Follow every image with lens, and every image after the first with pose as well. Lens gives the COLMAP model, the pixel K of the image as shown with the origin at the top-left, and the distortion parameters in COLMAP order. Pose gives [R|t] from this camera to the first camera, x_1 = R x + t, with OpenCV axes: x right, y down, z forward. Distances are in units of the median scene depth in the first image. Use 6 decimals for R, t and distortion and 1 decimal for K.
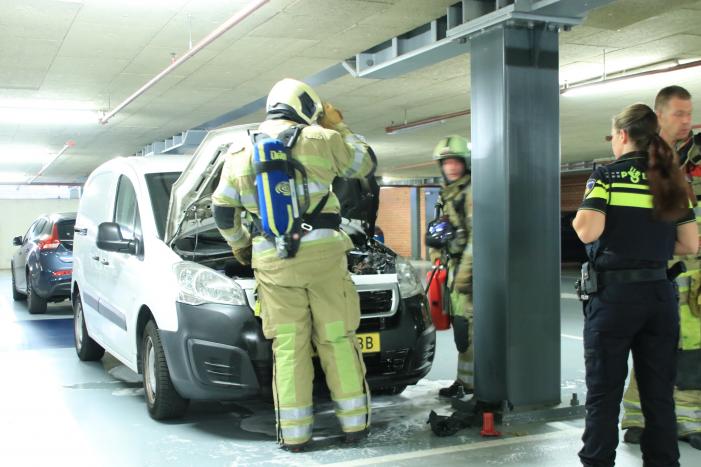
lens RADIAL K [[896.3, 0, 350.5], [0, 896.3, 233.5], [0, 0, 1]] dist [-0.010860, -0.016371]
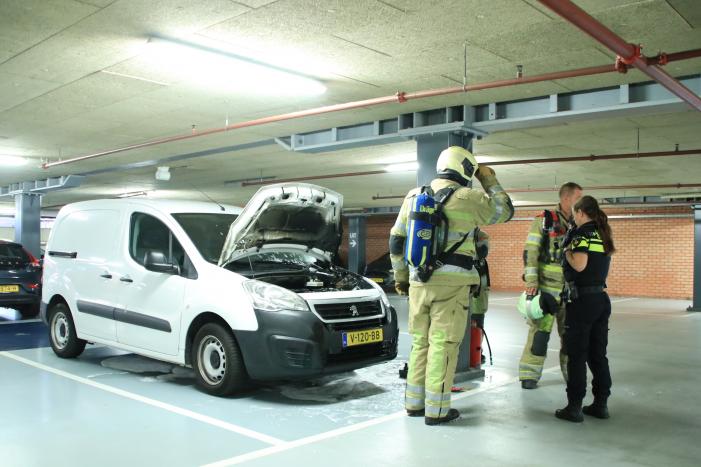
lens RADIAL K [[663.5, 0, 349.4], [0, 663.5, 248.1], [0, 0, 1]] dist [0.001649, -0.011641]
pose [[0.911233, 0.026291, 0.411050, -0.446000], [-0.020141, 0.999611, -0.019285, -0.001433], [-0.411397, 0.009294, 0.911409, 0.000741]]
